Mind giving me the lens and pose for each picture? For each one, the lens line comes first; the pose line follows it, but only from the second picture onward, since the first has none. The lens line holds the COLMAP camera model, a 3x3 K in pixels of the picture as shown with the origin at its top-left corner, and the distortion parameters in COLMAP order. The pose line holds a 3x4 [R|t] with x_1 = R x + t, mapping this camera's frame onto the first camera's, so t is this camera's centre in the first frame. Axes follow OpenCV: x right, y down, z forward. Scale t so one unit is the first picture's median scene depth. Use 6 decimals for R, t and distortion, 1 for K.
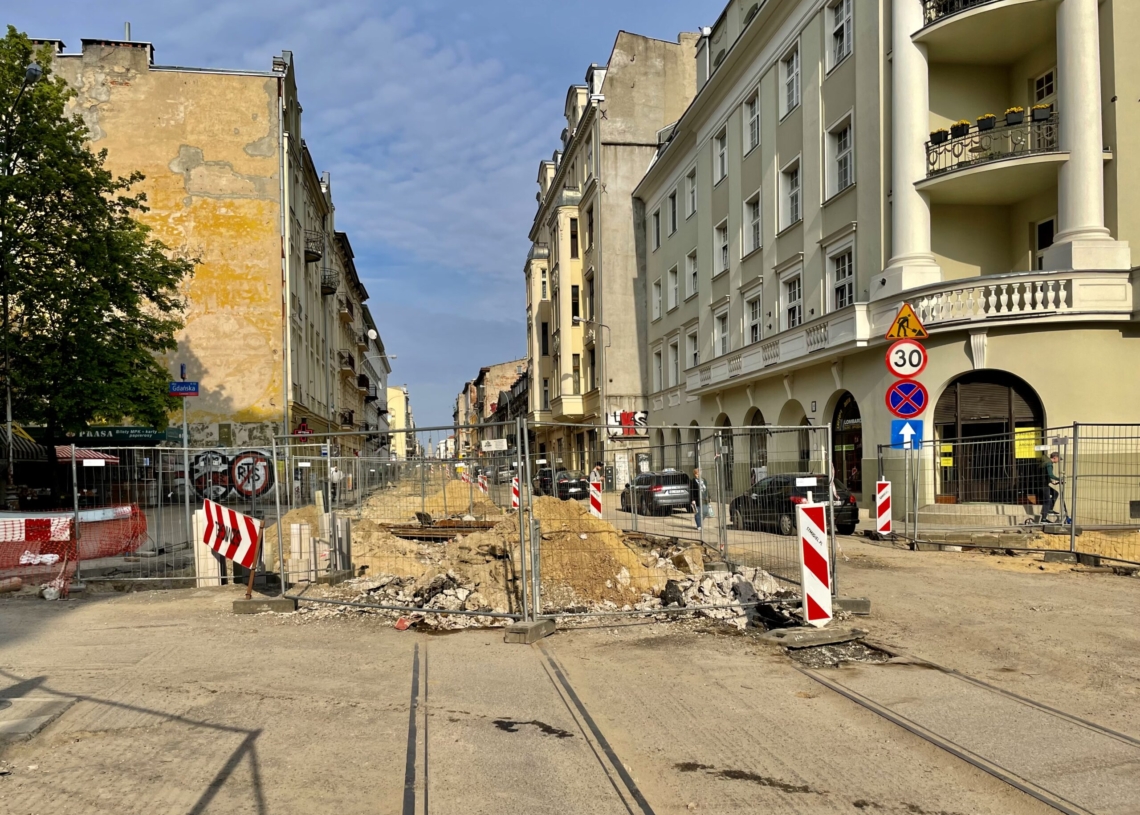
lens RADIAL K [[896.8, 0, 605.4], [0, 896.8, 391.5], [0, 0, 1]] dist [0.084502, -0.130214]
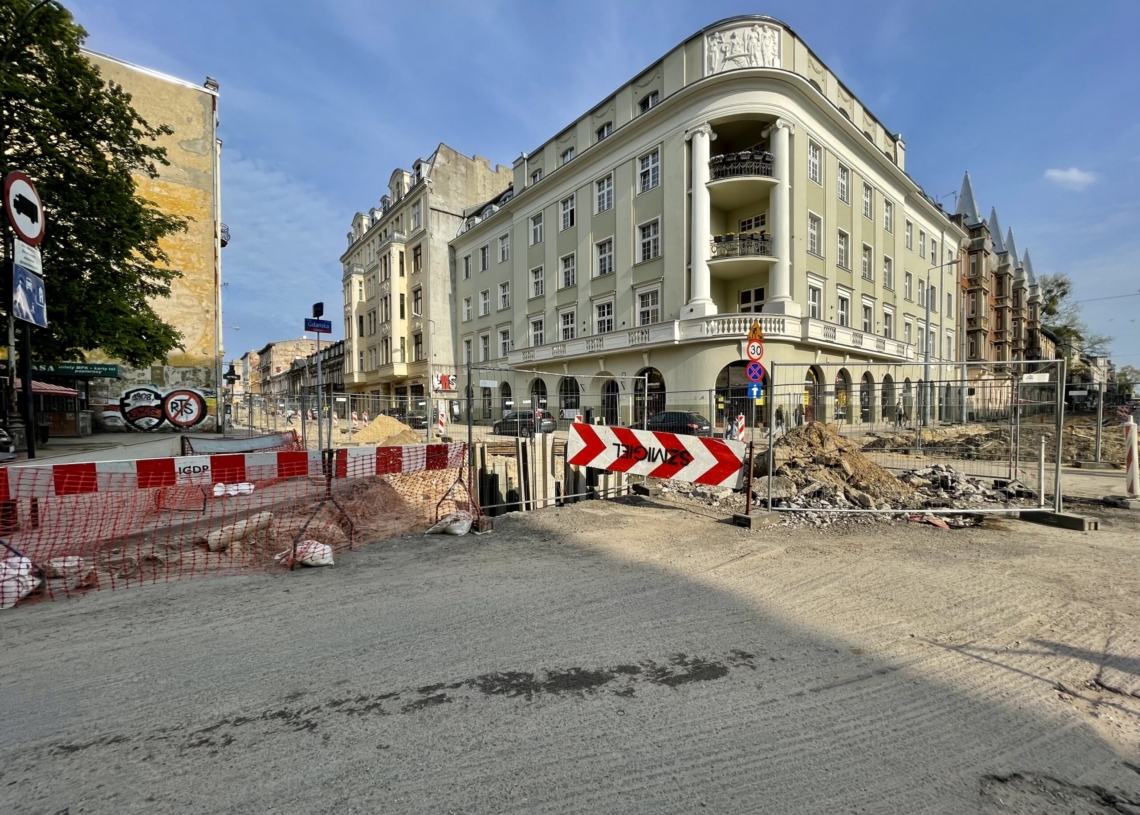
lens RADIAL K [[466.1, 0, 569.6], [0, 466.1, 383.6], [0, 0, 1]] dist [-0.000987, -0.000040]
pose [[0.861448, 0.042186, 0.506091, -0.254127], [-0.053340, 0.998548, 0.007557, 0.024030], [-0.505037, -0.033505, 0.862447, 0.186038]]
